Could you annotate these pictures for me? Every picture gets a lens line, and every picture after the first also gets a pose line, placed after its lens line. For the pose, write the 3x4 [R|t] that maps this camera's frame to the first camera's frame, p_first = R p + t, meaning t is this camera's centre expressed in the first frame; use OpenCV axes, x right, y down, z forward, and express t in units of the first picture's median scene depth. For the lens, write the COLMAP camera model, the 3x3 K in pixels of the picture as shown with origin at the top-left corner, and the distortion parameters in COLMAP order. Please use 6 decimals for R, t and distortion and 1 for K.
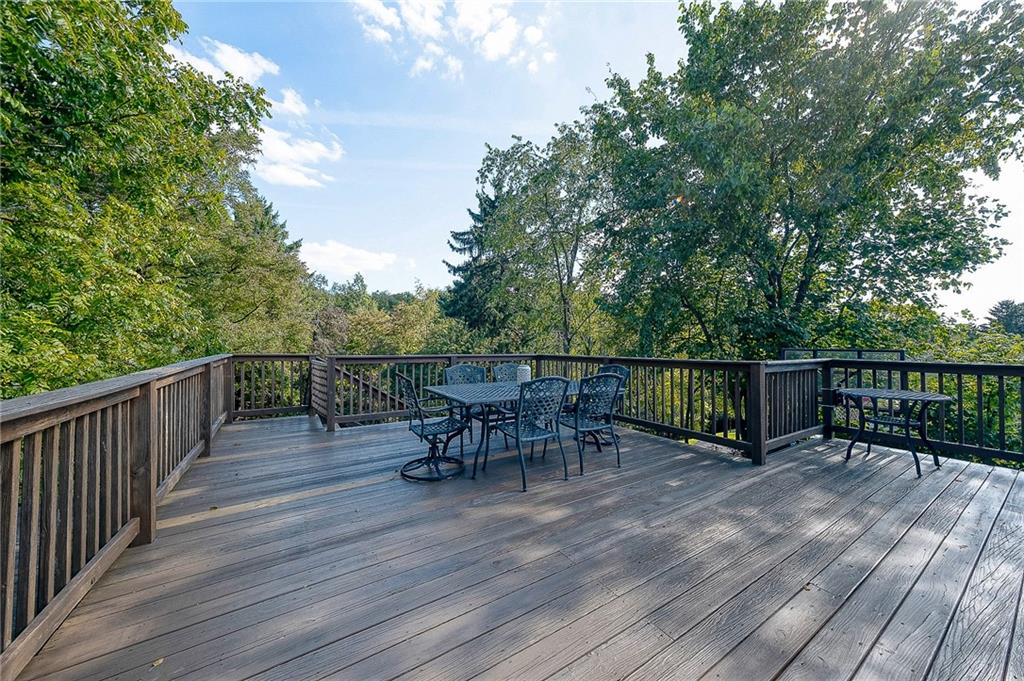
lens RADIAL K [[354.5, 0, 507.5], [0, 354.5, 338.1], [0, 0, 1]] dist [0.004100, 0.000120]
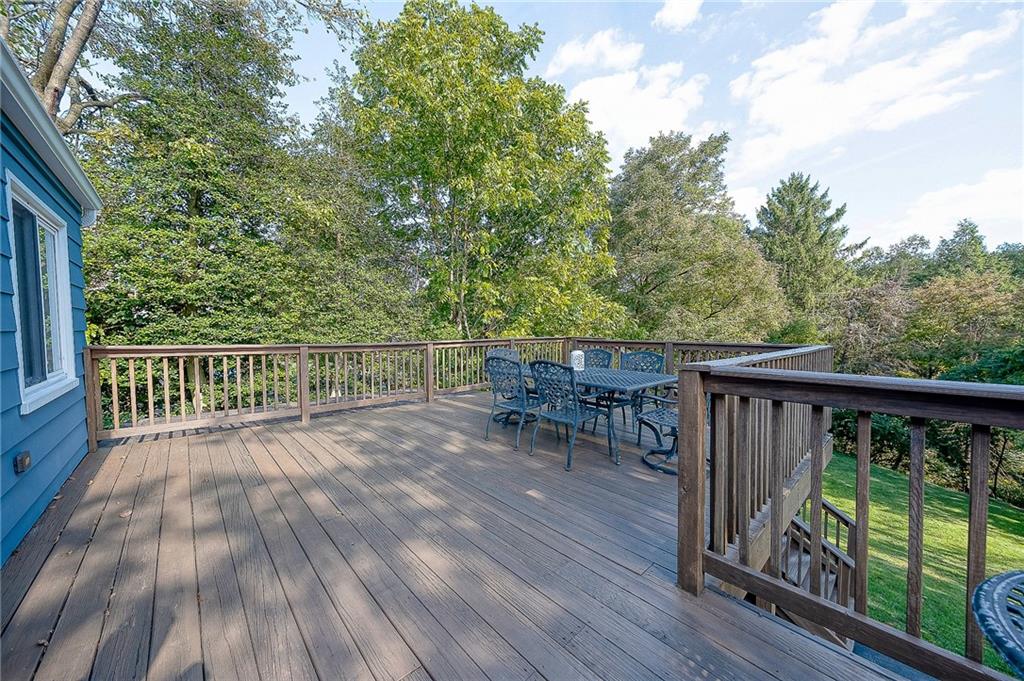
lens RADIAL K [[354.5, 0, 512.1], [0, 354.5, 346.4], [0, 0, 1]] dist [0.004100, 0.000120]
pose [[0.185841, 0.040728, -0.981735, 1.553192], [0.019498, 0.998791, 0.045126, 0.025860], [0.982386, -0.027528, 0.184822, 0.977605]]
